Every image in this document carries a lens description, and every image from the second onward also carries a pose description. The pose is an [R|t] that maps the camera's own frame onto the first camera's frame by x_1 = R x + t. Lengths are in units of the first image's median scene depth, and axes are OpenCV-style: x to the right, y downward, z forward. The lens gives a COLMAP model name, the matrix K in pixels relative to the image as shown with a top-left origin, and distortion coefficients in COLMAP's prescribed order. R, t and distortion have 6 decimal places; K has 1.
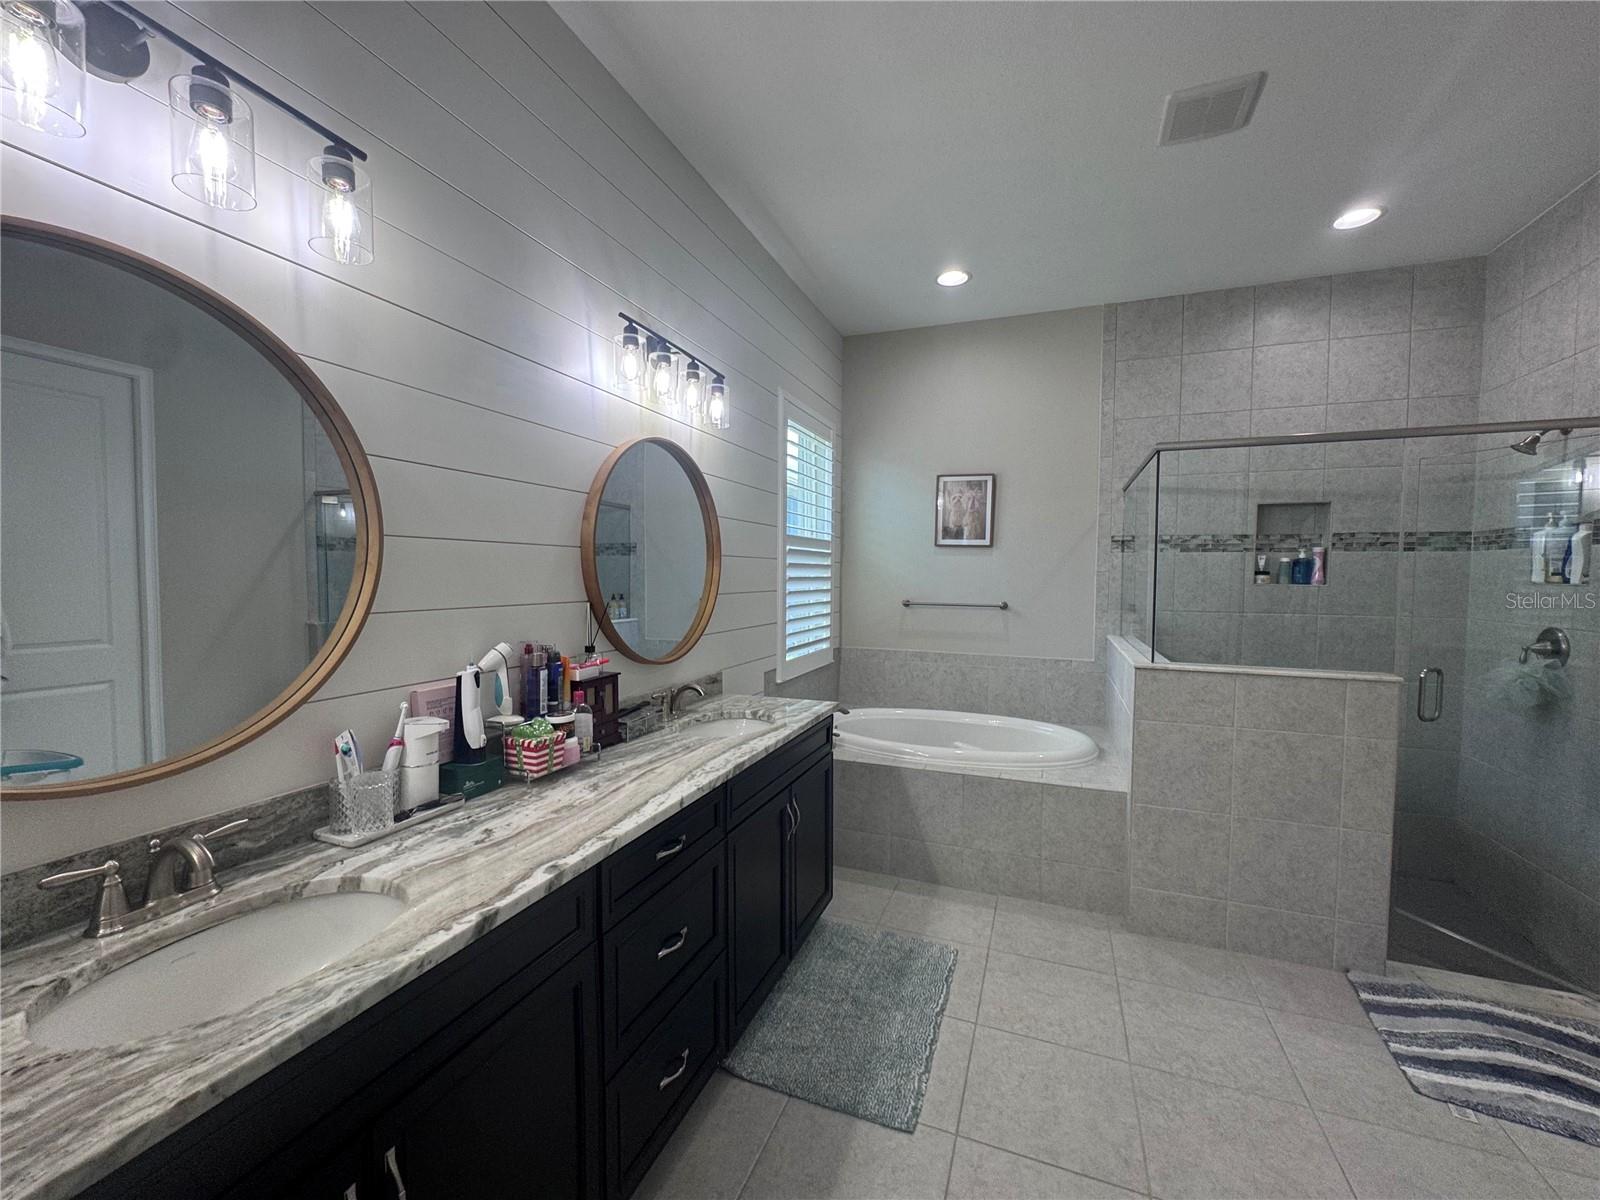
lens RADIAL K [[642.2, 0, 808.2], [0, 642.2, 591.0], [0, 0, 1]] dist [-0.004685, 0.000655]
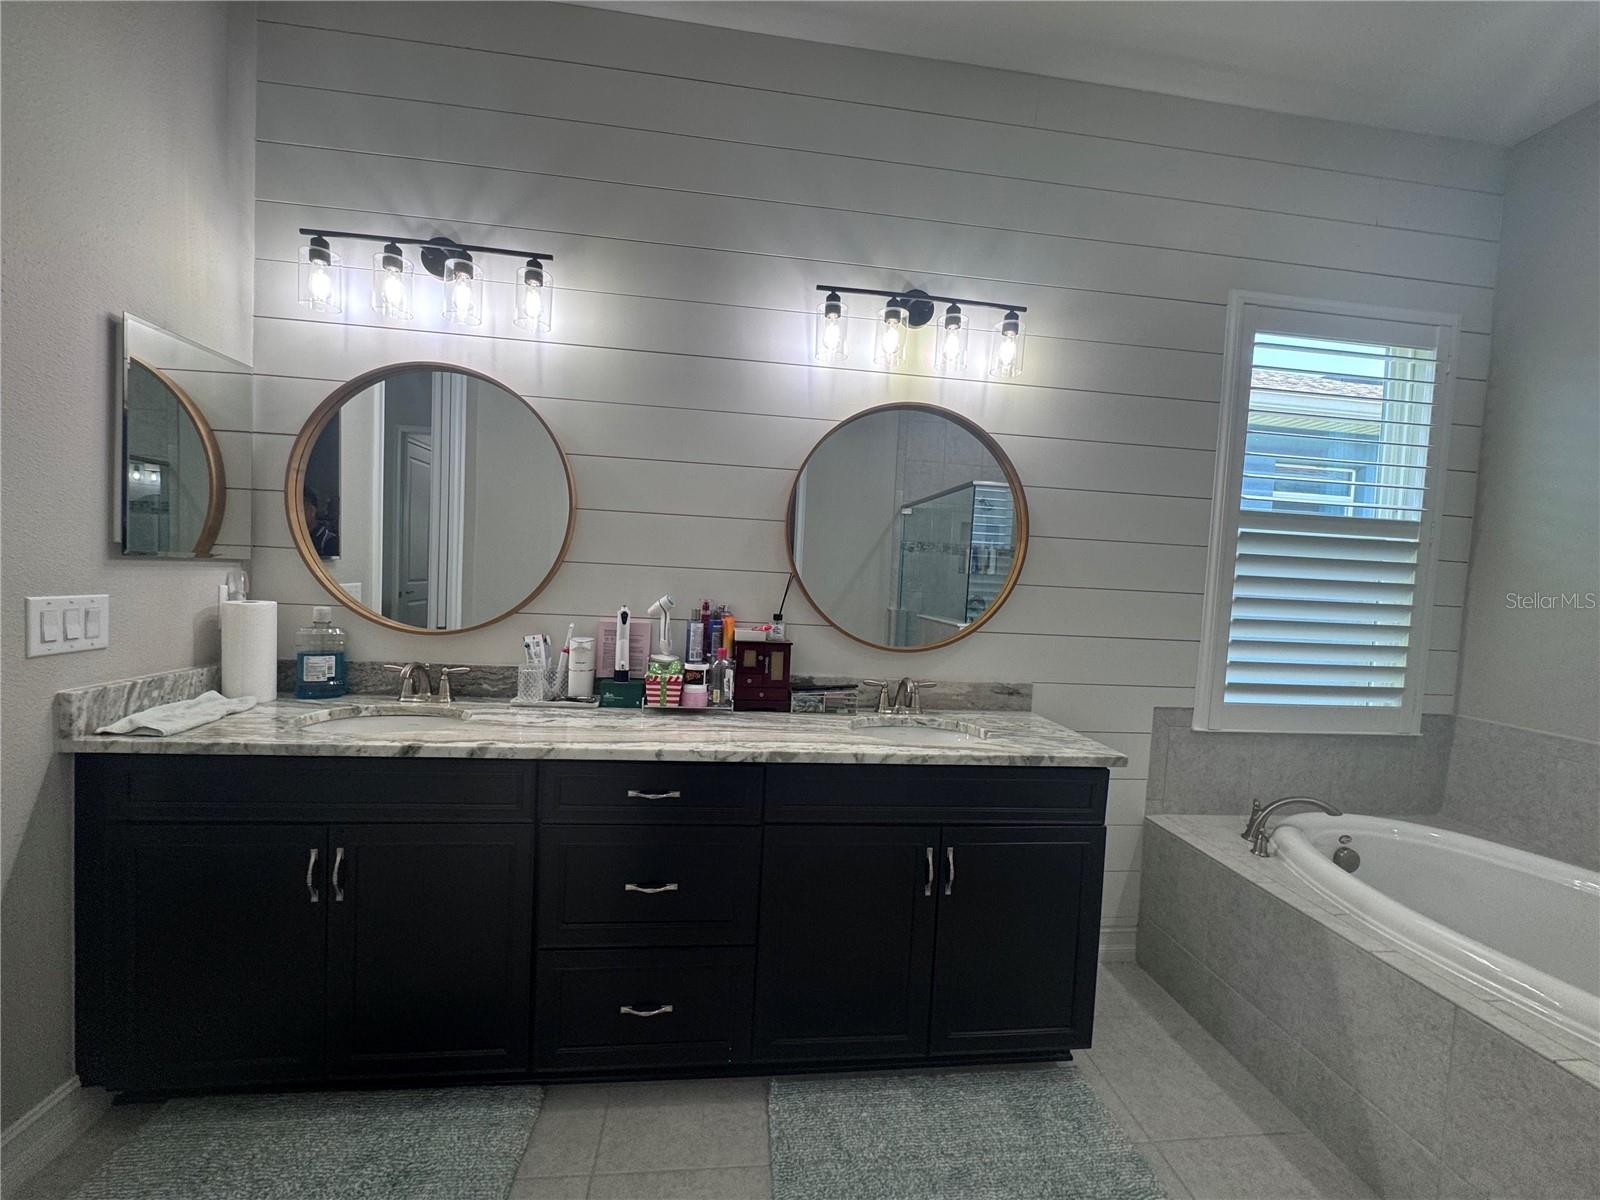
lens RADIAL K [[642.2, 0, 811.4], [0, 642.2, 599.5], [0, 0, 1]] dist [-0.004685, 0.000655]
pose [[0.461355, 0.050576, -0.885773, 0.622884], [-0.070746, 0.997292, 0.020096, 0.035842], [0.884390, 0.053394, 0.463684, 0.561249]]
